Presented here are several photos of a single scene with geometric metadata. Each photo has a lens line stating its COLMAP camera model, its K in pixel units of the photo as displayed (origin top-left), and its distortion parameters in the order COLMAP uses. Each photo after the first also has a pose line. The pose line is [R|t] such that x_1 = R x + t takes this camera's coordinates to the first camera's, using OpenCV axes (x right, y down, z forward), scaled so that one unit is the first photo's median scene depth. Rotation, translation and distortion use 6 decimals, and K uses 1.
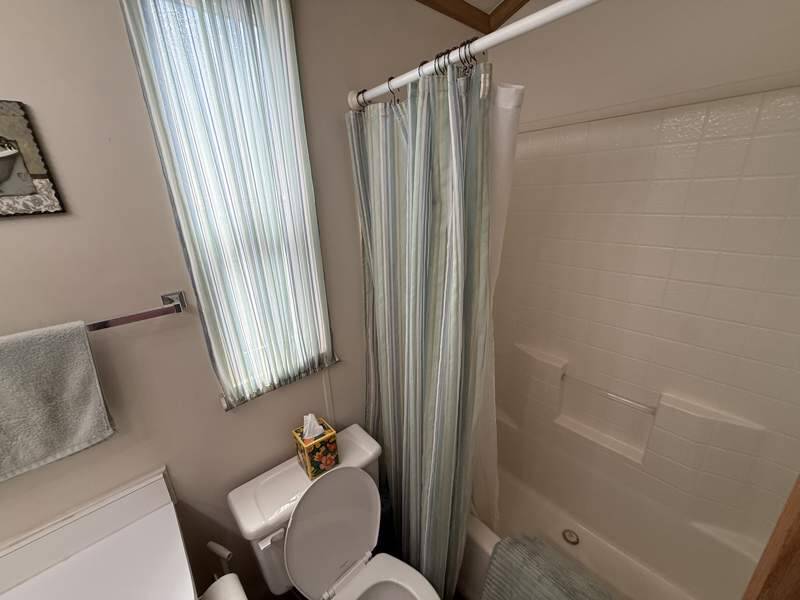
lens RADIAL K [[320.2, 0, 400.9], [0, 320.2, 299.1], [0, 0, 1]] dist [0.000366, 0.000800]
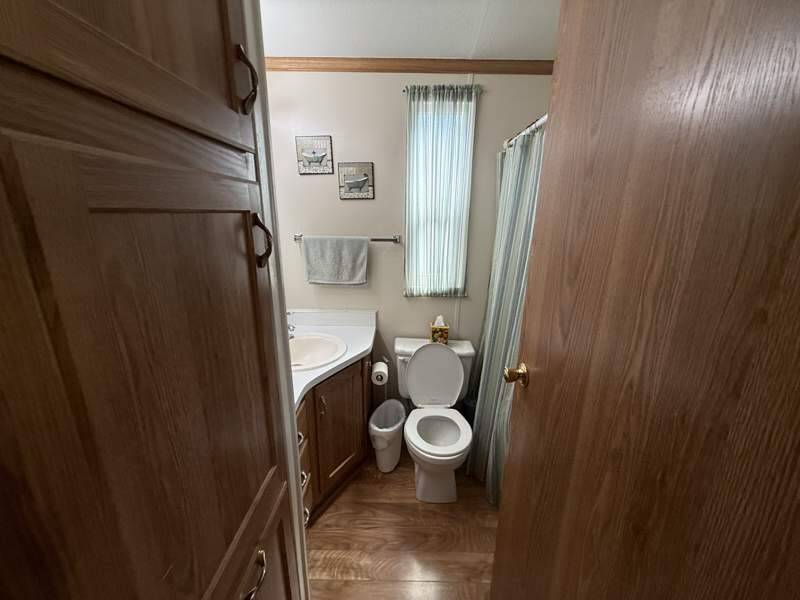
lens RADIAL K [[320.2, 0, 401.8], [0, 320.2, 300.4], [0, 0, 1]] dist [0.000366, 0.000800]
pose [[0.739050, 0.219041, -0.637045, 0.829777], [-0.253458, 0.966588, 0.038309, 0.311530], [0.624151, 0.133152, 0.769874, -0.660061]]
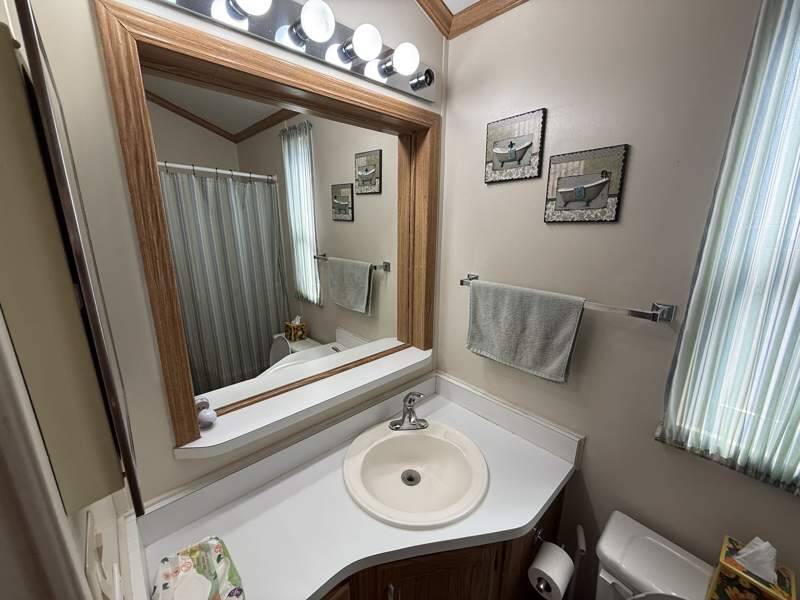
lens RADIAL K [[320.2, 0, 399.3], [0, 320.2, 297.6], [0, 0, 1]] dist [0.000366, 0.000800]
pose [[0.007099, 0.282402, -0.959270, 0.238585], [-0.326018, 0.907533, 0.264758, -0.029537], [0.945337, 0.310860, 0.098511, 0.078515]]
